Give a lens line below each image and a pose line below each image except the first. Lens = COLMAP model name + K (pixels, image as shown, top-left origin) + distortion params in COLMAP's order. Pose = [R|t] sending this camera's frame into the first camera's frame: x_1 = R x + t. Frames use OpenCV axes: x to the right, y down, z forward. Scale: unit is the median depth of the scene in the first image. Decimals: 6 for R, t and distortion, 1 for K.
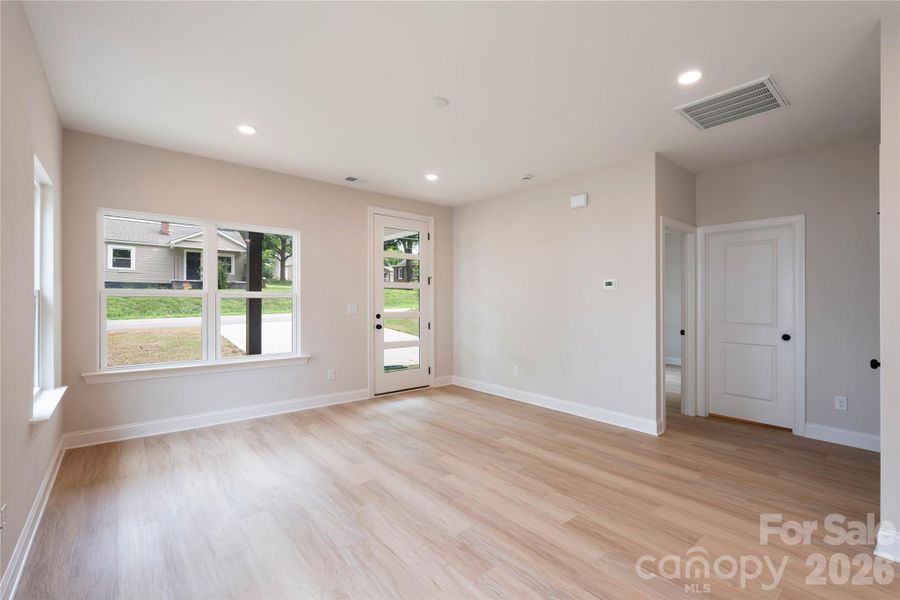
lens RADIAL K [[392.2, 0, 449.0], [0, 392.2, 296.8], [0, 0, 1]] dist [-0.014309, 0.000000]
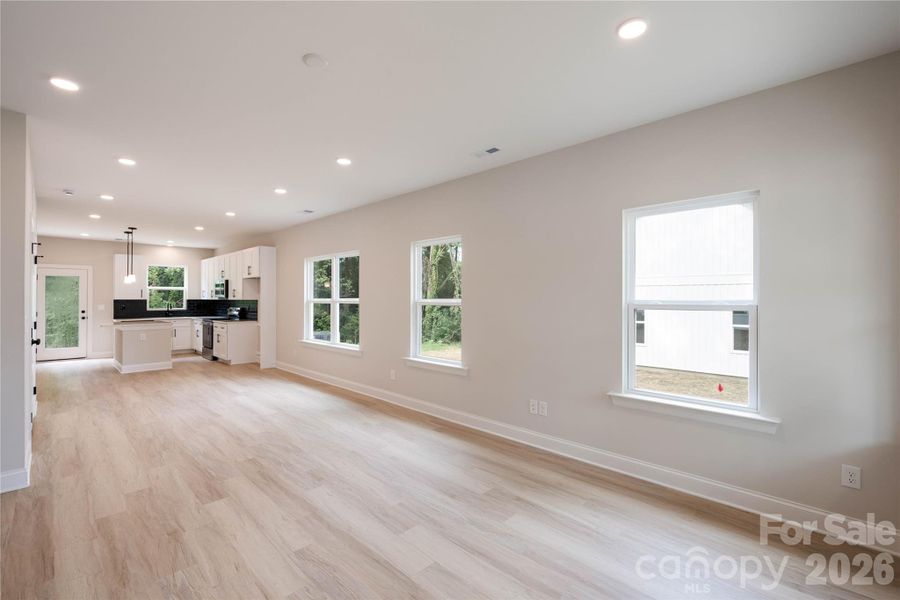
lens RADIAL K [[395.0, 0, 451.3], [0, 395.0, 308.8], [0, 0, 1]] dist [0.038545, -0.000030]
pose [[-0.993985, -0.005957, -0.109358, -0.240077], [-0.006736, 0.999955, 0.006755, -0.018065], [0.109313, 0.007451, -0.993979, 2.126397]]
